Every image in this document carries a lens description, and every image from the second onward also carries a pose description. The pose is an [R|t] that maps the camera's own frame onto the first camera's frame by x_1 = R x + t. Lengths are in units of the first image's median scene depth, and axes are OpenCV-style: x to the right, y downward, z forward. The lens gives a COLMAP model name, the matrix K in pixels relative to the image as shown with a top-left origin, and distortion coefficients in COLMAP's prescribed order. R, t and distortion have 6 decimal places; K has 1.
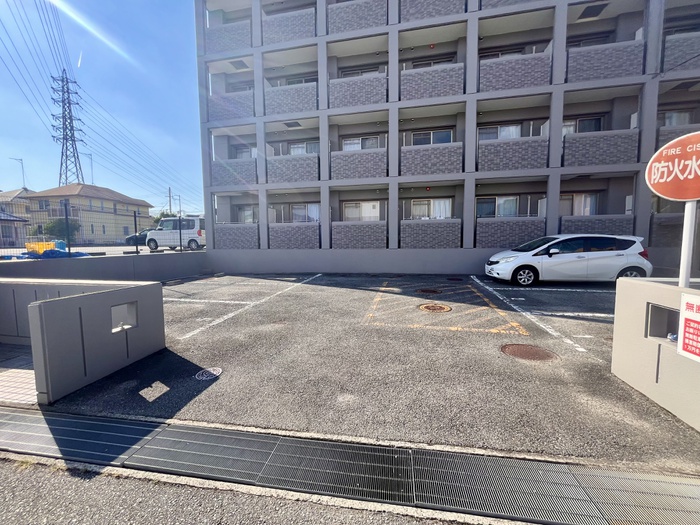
lens RADIAL K [[282.0, 0, 346.8], [0, 282.0, 251.7], [0, 0, 1]] dist [-0.001726, 0.000237]
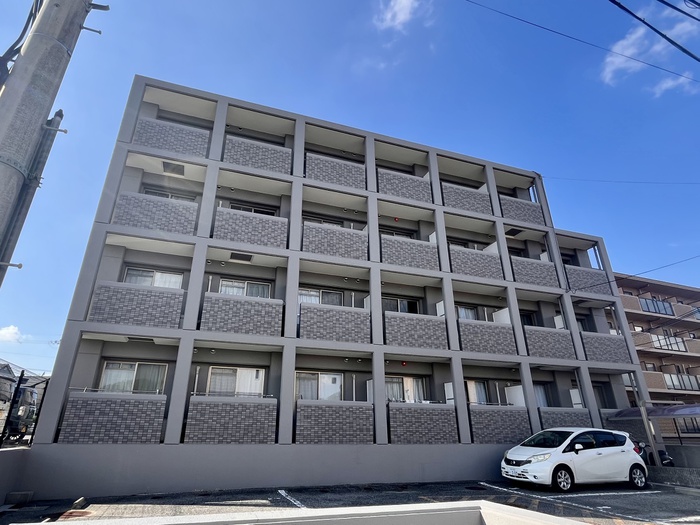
lens RADIAL K [[385.8, 0, 331.2], [0, 385.8, 250.2], [0, 0, 1]] dist [-0.005577, 0.004021]
pose [[0.865398, 0.227952, 0.446233, -0.447984], [0.002638, 0.888450, -0.458967, 0.001187], [-0.501078, 0.398366, 0.768261, 0.093231]]
